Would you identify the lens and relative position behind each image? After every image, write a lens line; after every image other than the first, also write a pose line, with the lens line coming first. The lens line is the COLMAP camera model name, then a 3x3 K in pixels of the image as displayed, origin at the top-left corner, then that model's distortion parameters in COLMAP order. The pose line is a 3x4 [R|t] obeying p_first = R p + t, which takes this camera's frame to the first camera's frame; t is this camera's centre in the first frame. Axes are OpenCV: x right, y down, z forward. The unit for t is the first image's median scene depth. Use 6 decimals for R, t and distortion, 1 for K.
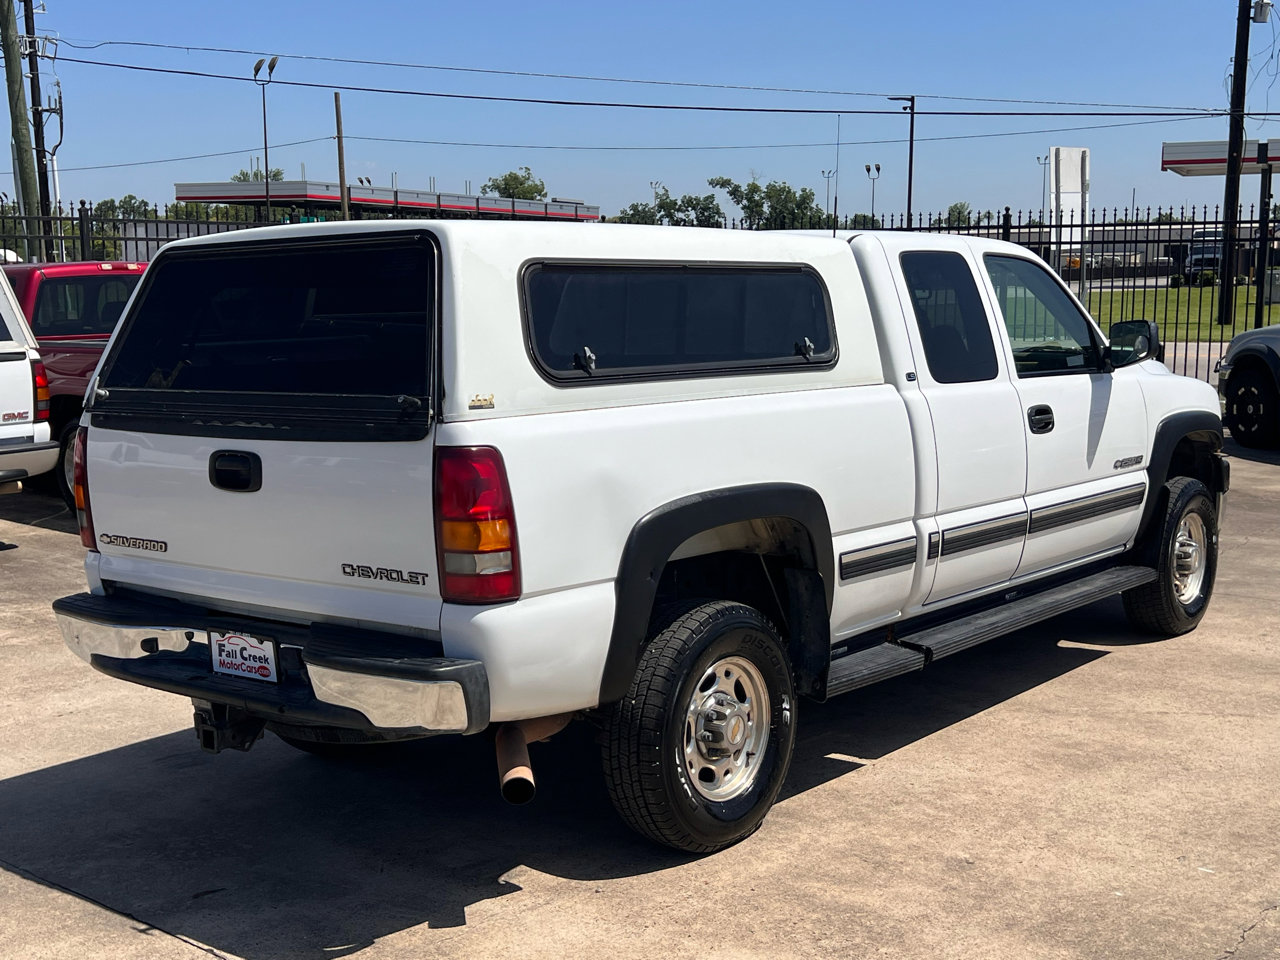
lens RADIAL K [[1554.1, 0, 630.9], [0, 1554.1, 491.8], [0, 0, 1]] dist [0.177483, -0.523426]
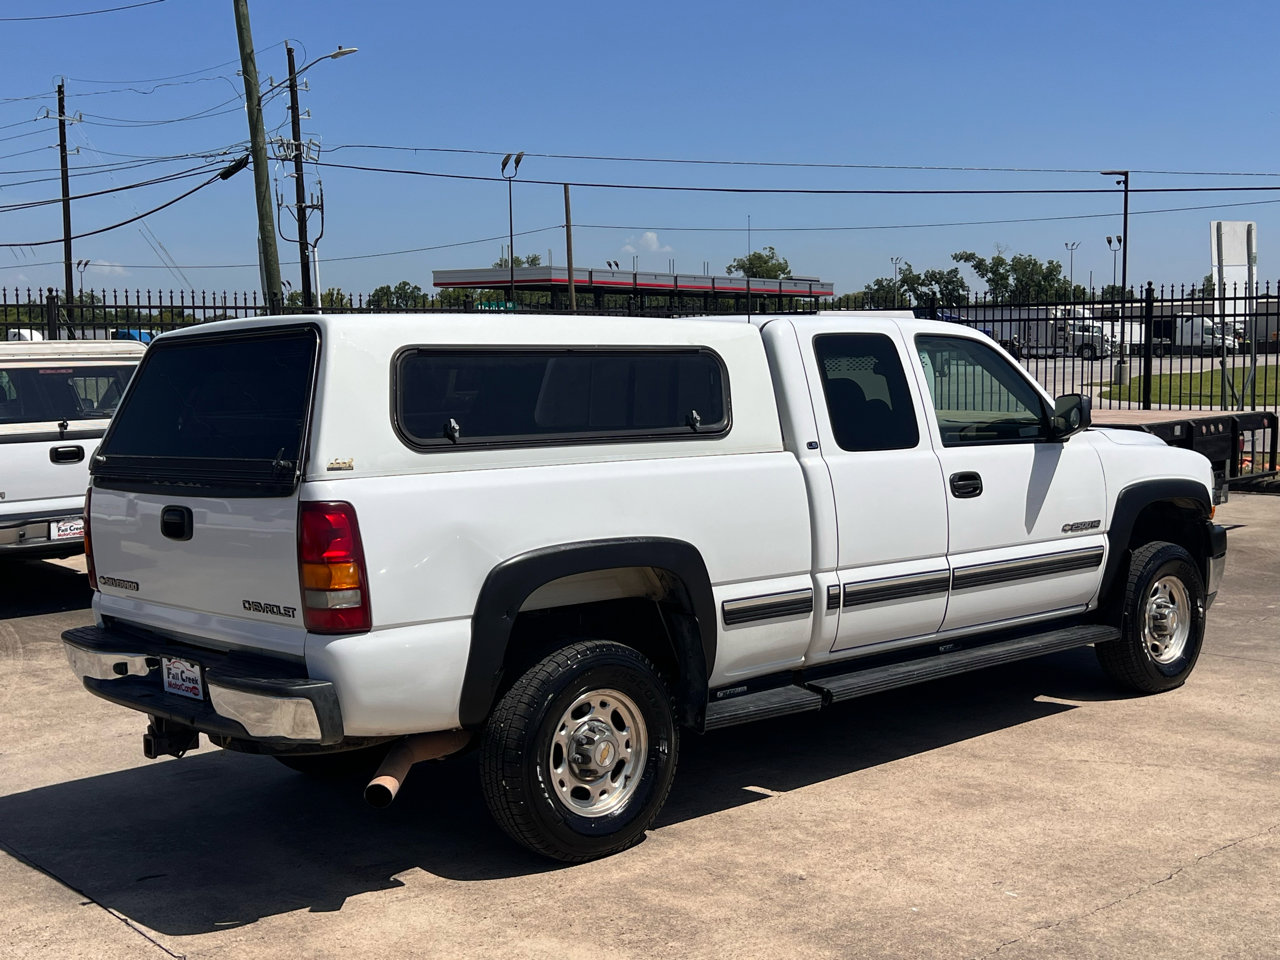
lens RADIAL K [[1521.9, 0, 644.2], [0, 1521.9, 481.5], [0, 0, 1]] dist [0.173332, -0.473190]
pose [[0.988439, 0.003009, -0.151592, 0.238933], [-0.010901, 0.998626, -0.051259, 0.010028], [0.151230, 0.052319, 0.987113, -0.096756]]
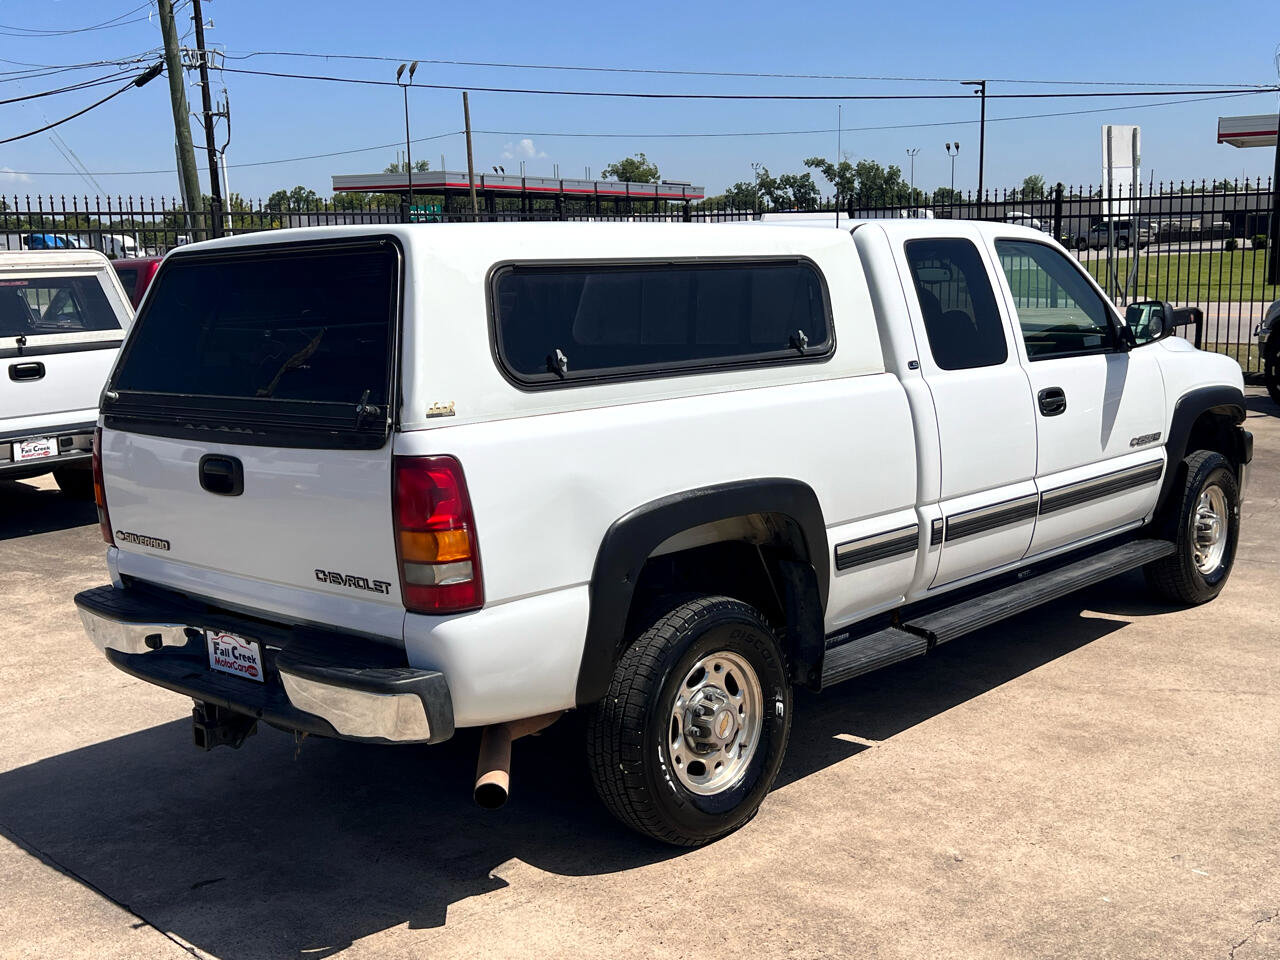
lens RADIAL K [[1369.8, 0, 641.9], [0, 1369.8, 480.6], [0, 0, 1]] dist [0.137342, -0.333802]
pose [[0.997516, -0.007424, -0.070045, 0.070133], [0.009479, 0.999533, 0.029053, -0.028070], [0.069796, -0.029644, 0.997121, 0.105812]]
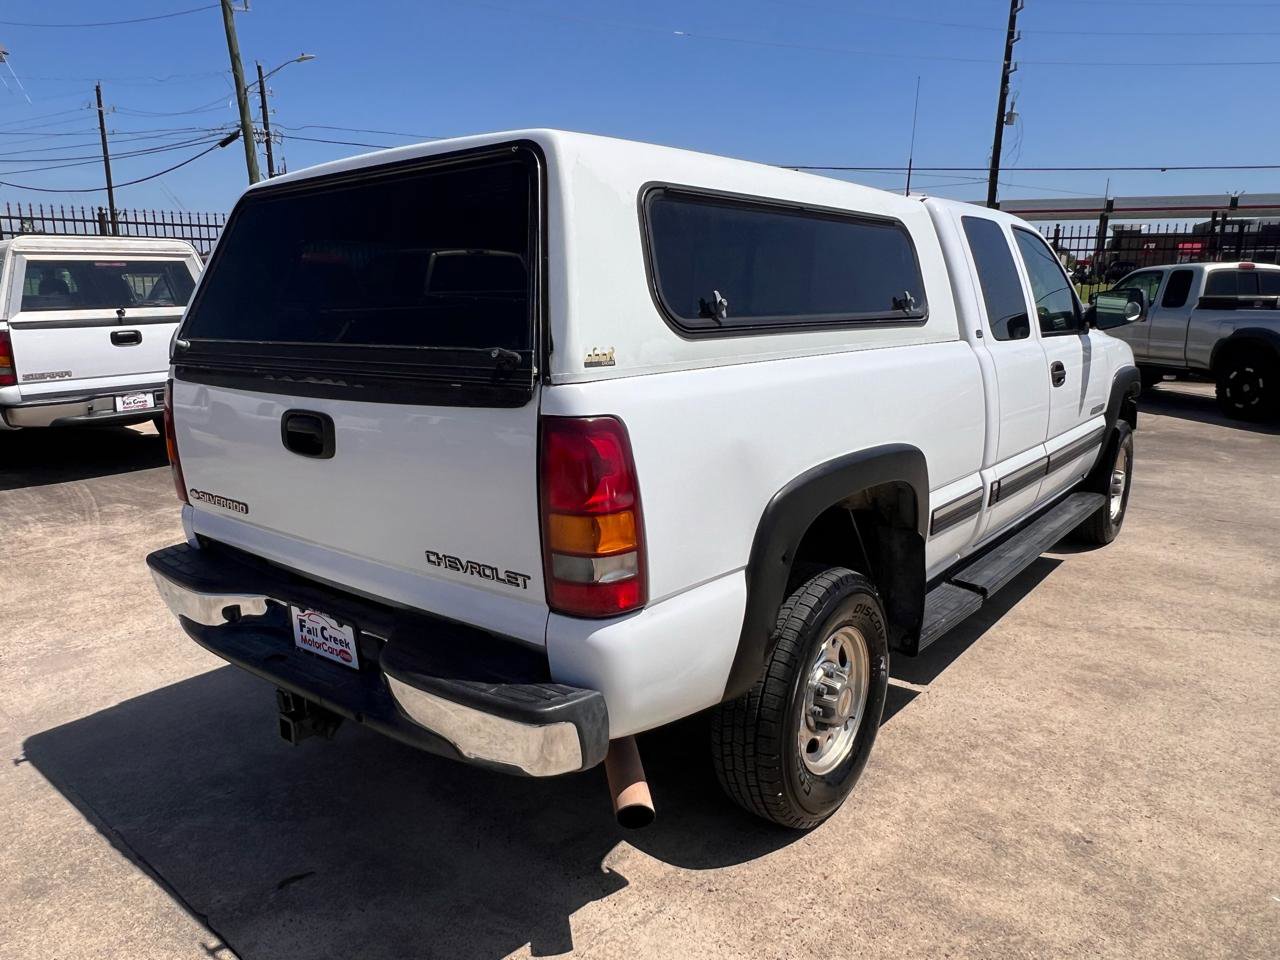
lens RADIAL K [[881.8, 0, 624.5], [0, 881.8, 481.2], [0, 0, 1]] dist [0.000606, -0.006062]
pose [[0.999959, 0.006662, 0.006204, -0.065560], [-0.007179, 0.996141, 0.087472, -0.026582], [-0.005597, -0.087513, 0.996148, 0.427812]]
